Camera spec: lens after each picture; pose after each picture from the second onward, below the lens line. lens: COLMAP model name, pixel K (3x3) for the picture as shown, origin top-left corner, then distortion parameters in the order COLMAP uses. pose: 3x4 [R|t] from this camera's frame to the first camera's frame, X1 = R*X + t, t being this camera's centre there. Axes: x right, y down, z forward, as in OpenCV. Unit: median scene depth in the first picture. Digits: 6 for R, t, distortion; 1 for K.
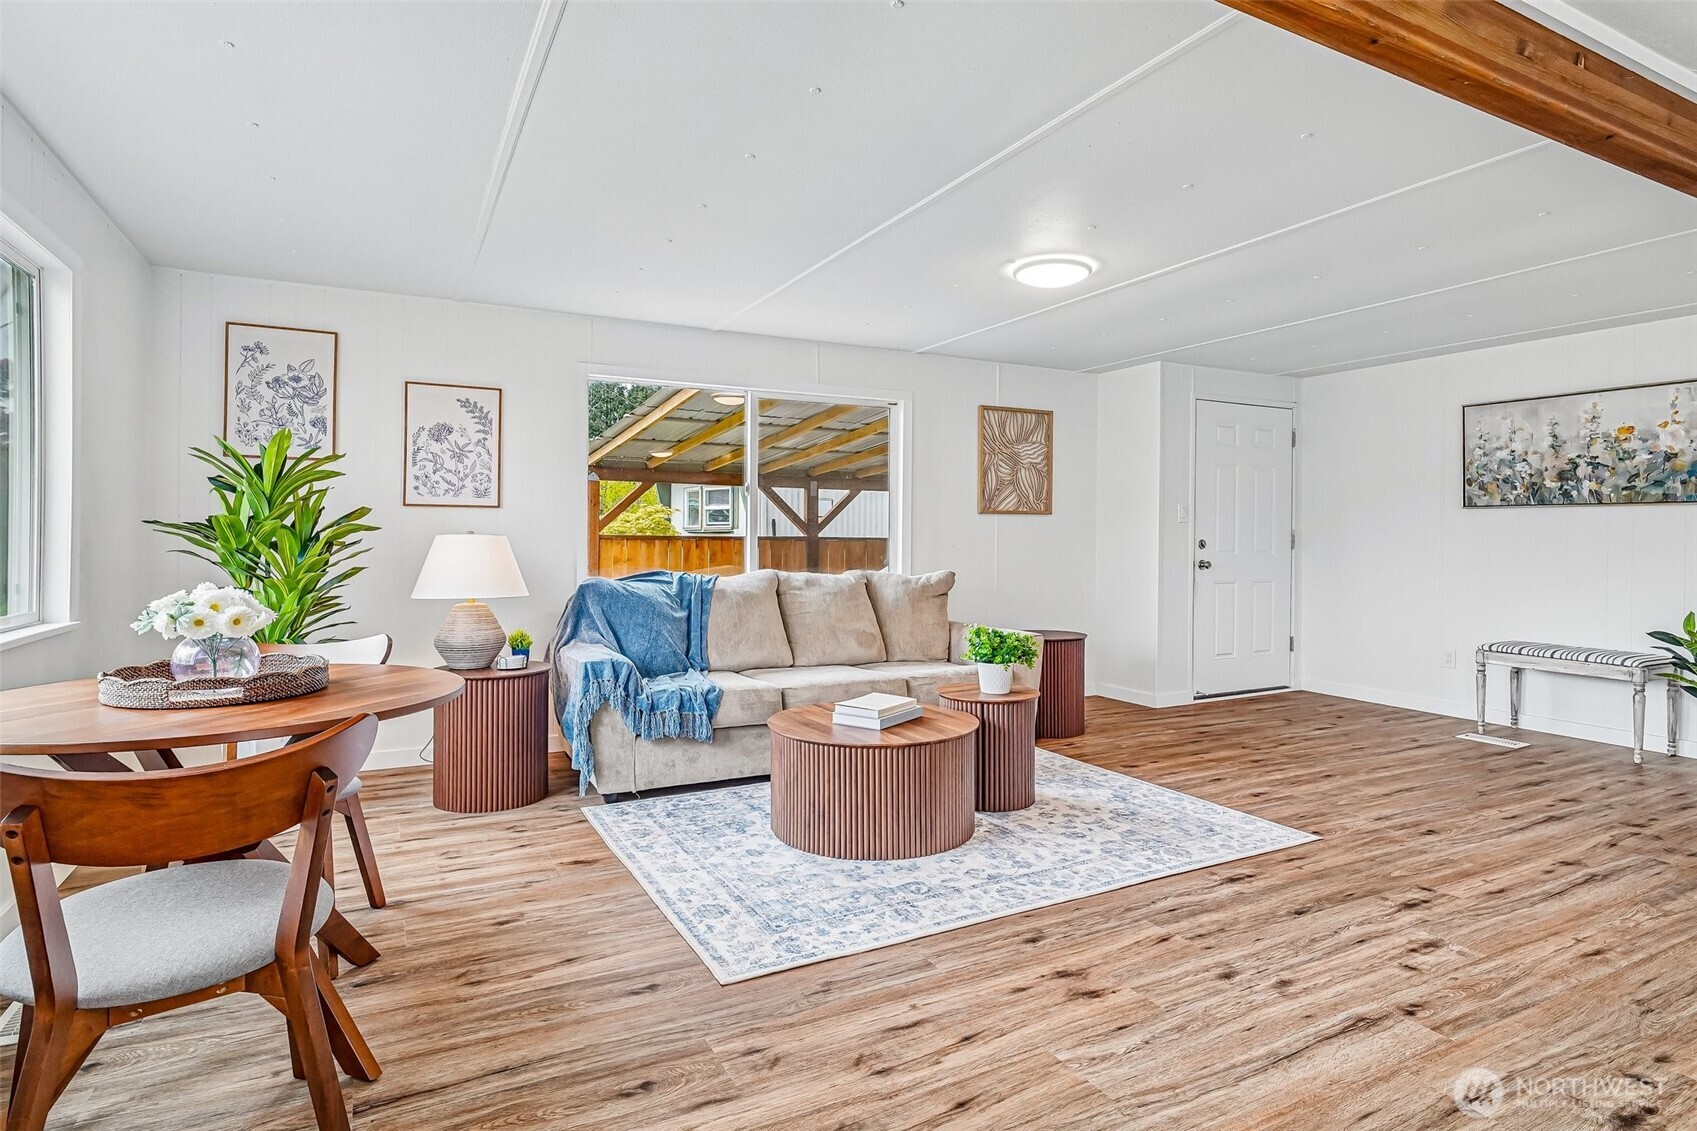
lens RADIAL K [[792.0, 0, 808.3], [0, 792.0, 534.6], [0, 0, 1]] dist [-0.003644, -0.000127]
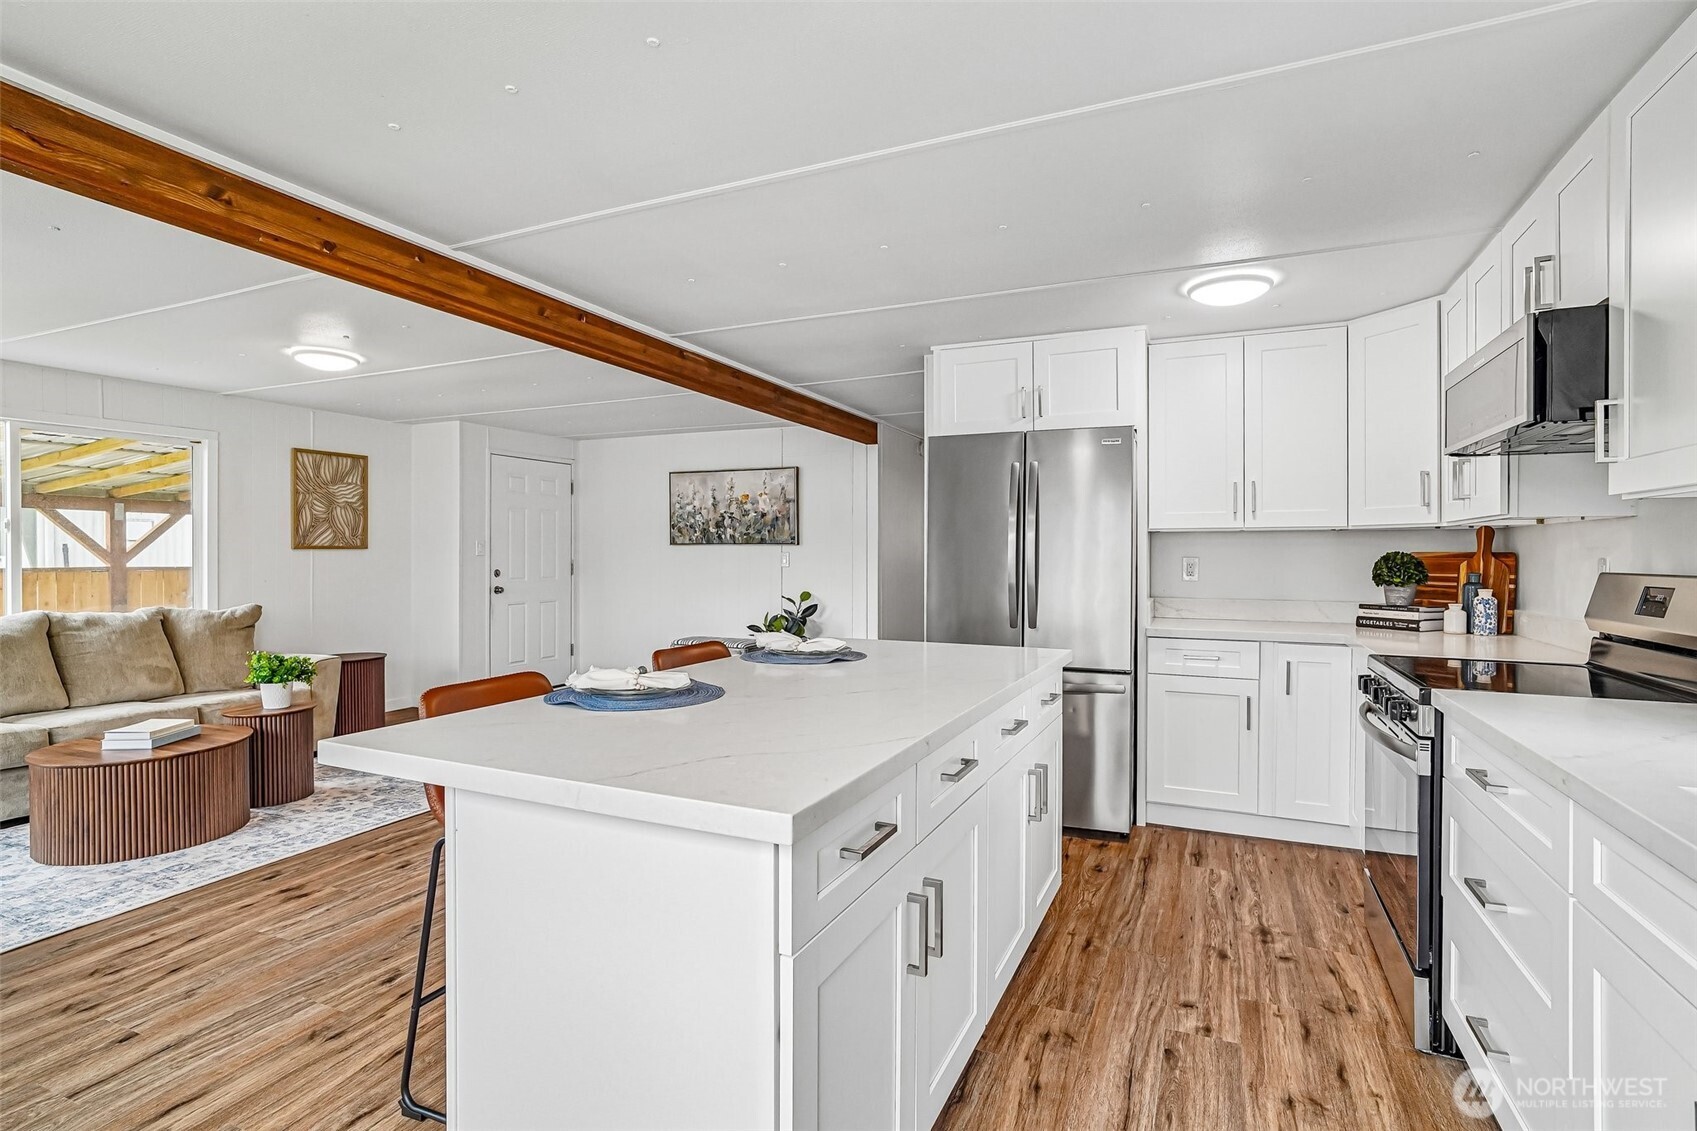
lens RADIAL K [[826.5, 0, 714.8], [0, 826.5, 562.9], [0, 0, 1]] dist [-0.026793, 0.023864]
pose [[0.816101, -0.011322, 0.577798, 0.064912], [0.005290, 0.999913, 0.012123, -0.030456], [-0.577885, -0.006837, 0.816090, -0.400197]]
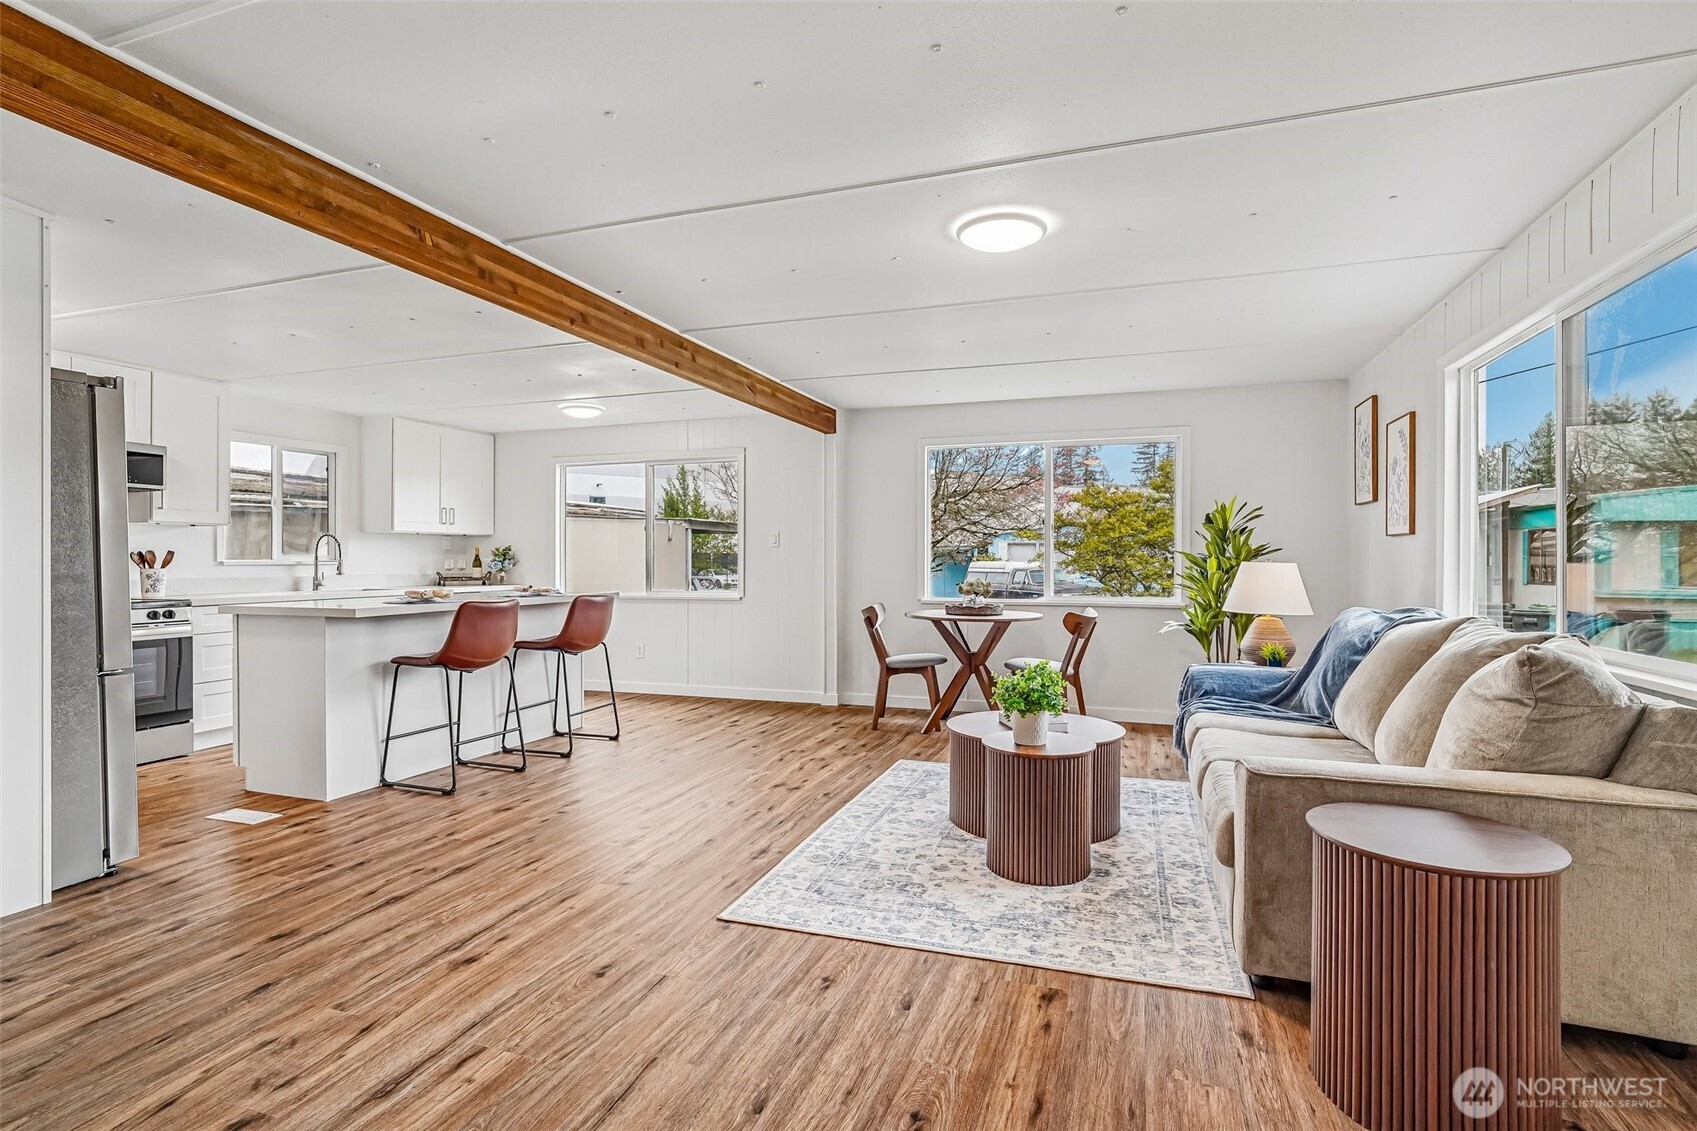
lens RADIAL K [[906.6, 0, 794.8], [0, 906.6, 565.2], [0, 0, 1]] dist [-0.001605, -0.000005]
pose [[-0.717142, -0.003460, -0.696918, 1.141630], [-0.003609, 0.999993, -0.001251, 0.010273], [0.696918, 0.001618, -0.717149, 1.579107]]
